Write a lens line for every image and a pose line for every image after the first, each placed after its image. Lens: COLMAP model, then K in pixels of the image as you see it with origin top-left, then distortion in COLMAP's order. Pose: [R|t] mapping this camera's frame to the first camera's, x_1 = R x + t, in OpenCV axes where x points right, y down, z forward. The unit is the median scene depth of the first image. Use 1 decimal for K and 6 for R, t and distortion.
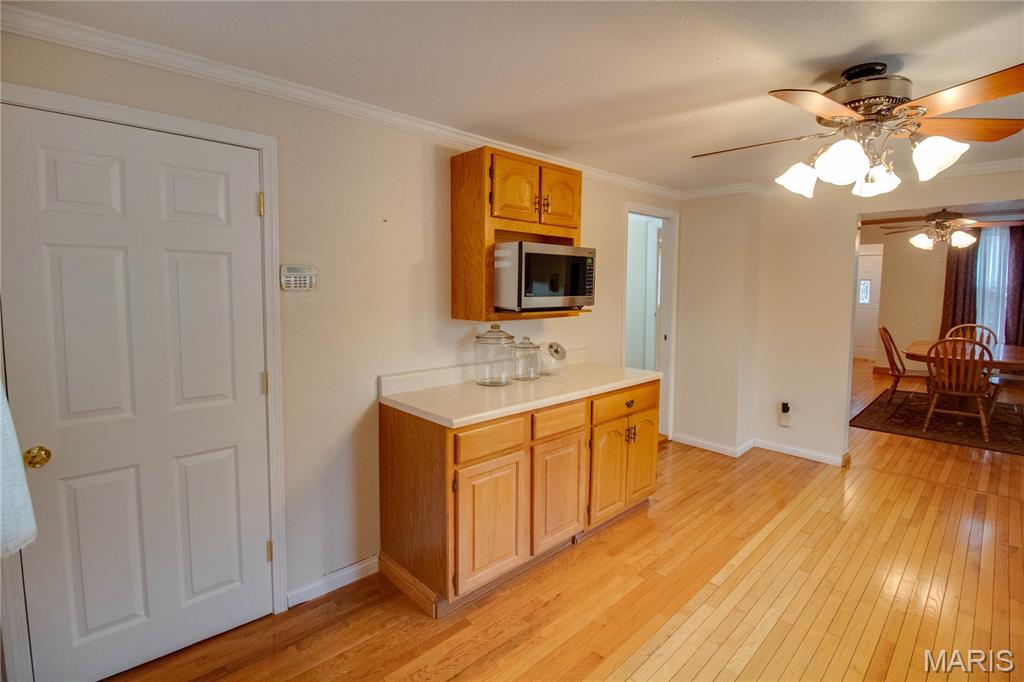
lens RADIAL K [[483.6, 0, 516.9], [0, 483.6, 324.0], [0, 0, 1]] dist [-0.031928, -0.000306]
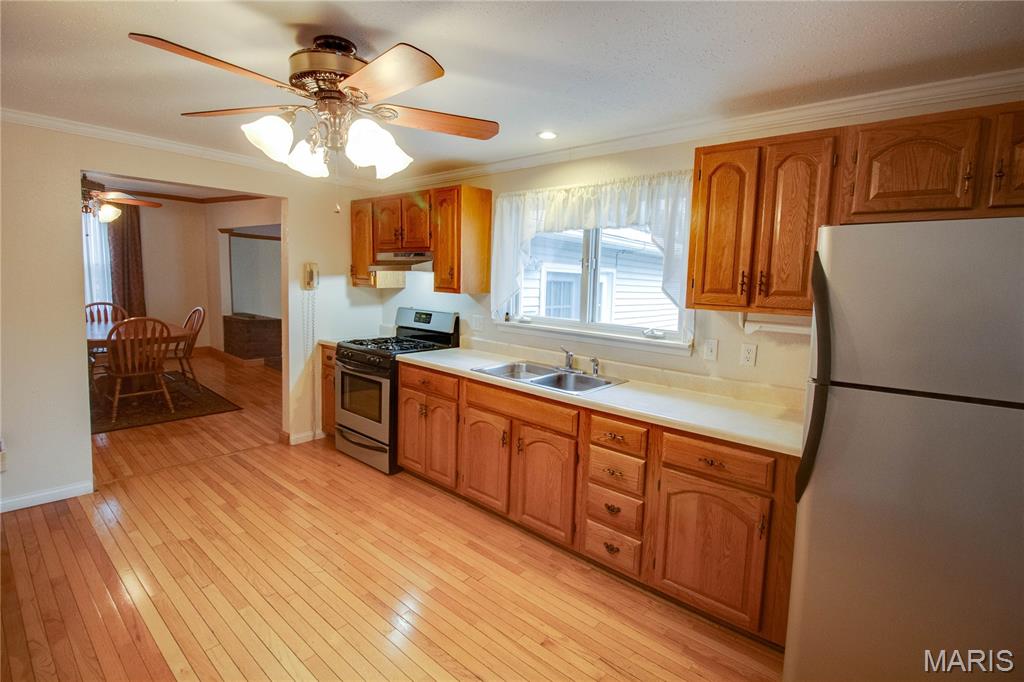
lens RADIAL K [[483.6, 0, 516.9], [0, 483.6, 324.0], [0, 0, 1]] dist [-0.031928, -0.000306]
pose [[-0.142583, -0.090638, 0.985624, -0.149720], [0.034673, 0.994730, 0.096491, -0.025326], [-0.989175, 0.047932, -0.138689, 0.377751]]
